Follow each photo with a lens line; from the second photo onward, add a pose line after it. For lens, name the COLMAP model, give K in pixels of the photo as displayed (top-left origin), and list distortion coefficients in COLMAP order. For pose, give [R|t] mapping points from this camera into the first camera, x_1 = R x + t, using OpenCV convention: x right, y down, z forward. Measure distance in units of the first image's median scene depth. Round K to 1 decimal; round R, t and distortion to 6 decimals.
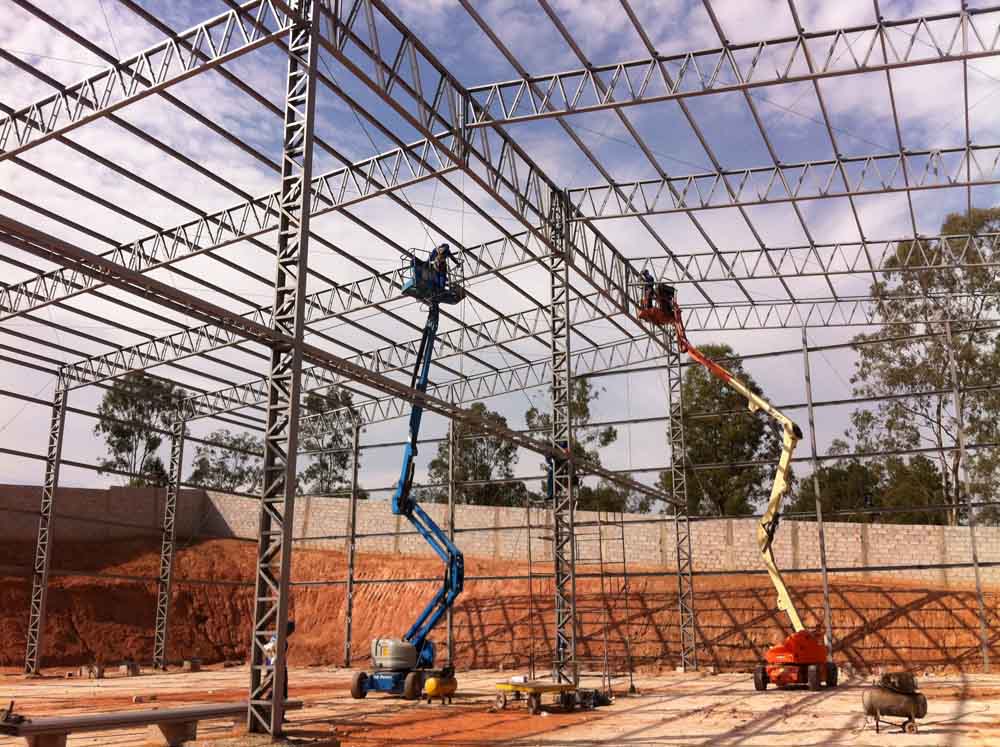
lens RADIAL K [[980.9, 0, 503.9], [0, 980.9, 381.8], [0, 0, 1]] dist [0.096073, -0.339244]
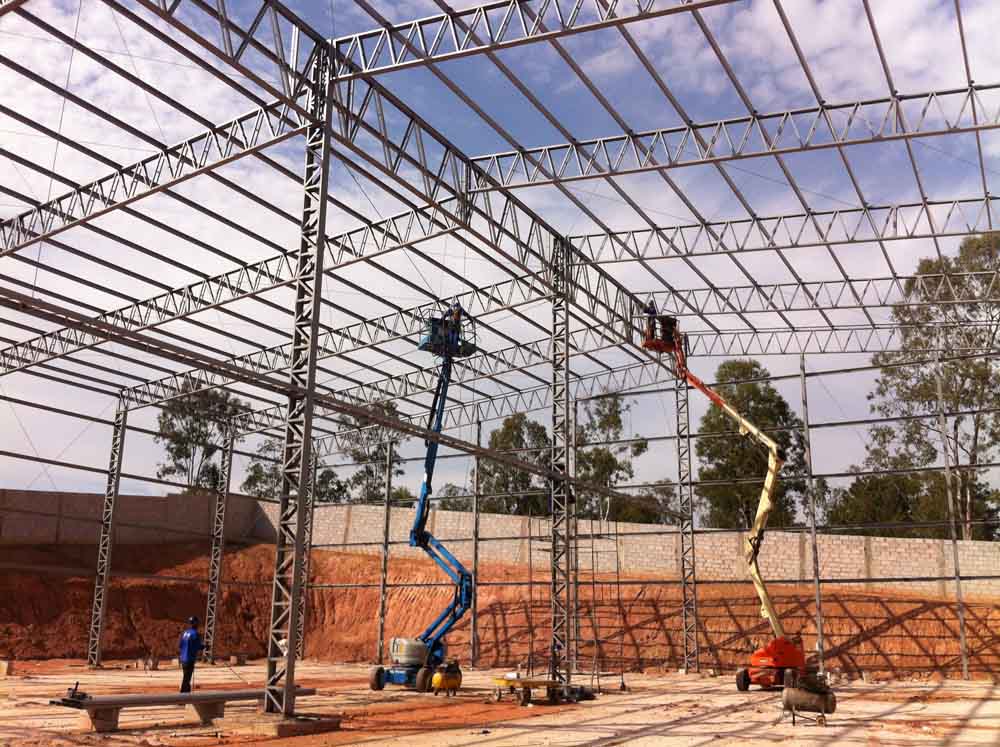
lens RADIAL K [[979.3, 0, 512.8], [0, 979.3, 381.6], [0, 0, 1]] dist [0.116076, -0.407482]
pose [[0.998845, 0.003725, -0.047907, 0.042053], [-0.003829, 0.999991, -0.002067, -0.021880], [0.047899, 0.002248, 0.998850, -0.085132]]
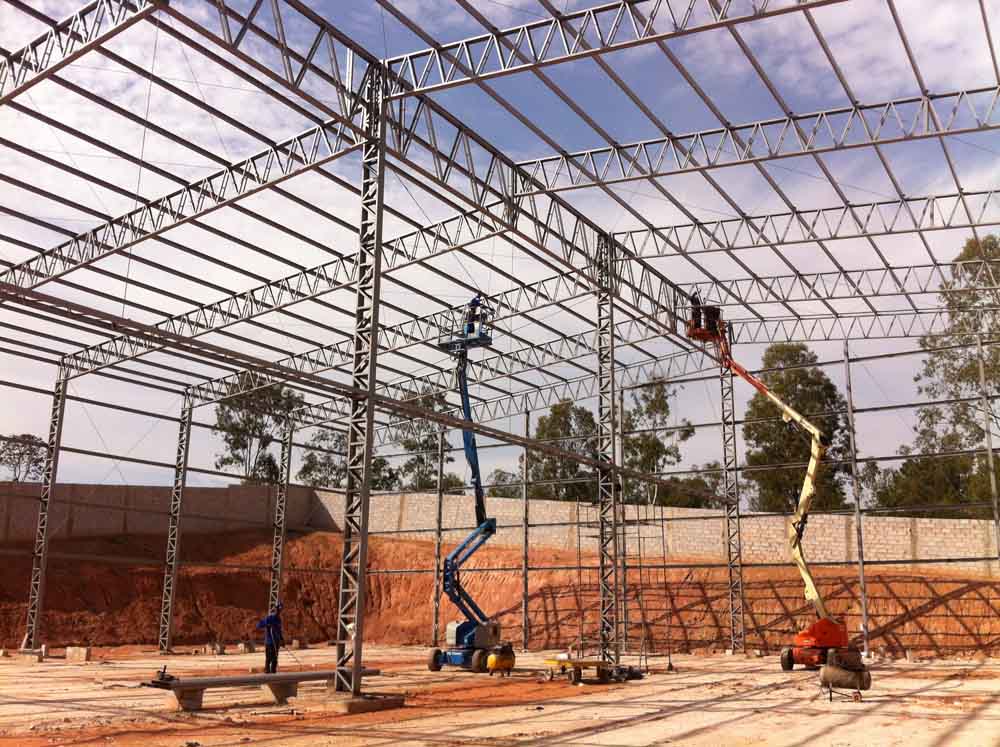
lens RADIAL K [[982.9, 0, 522.6], [0, 982.9, 383.8], [0, 0, 1]] dist [0.113659, -0.391400]
pose [[0.996279, -0.011587, -0.085409, 0.043346], [0.013099, 0.999767, 0.017161, -0.031040], [0.085190, -0.018216, 0.996198, -0.120041]]
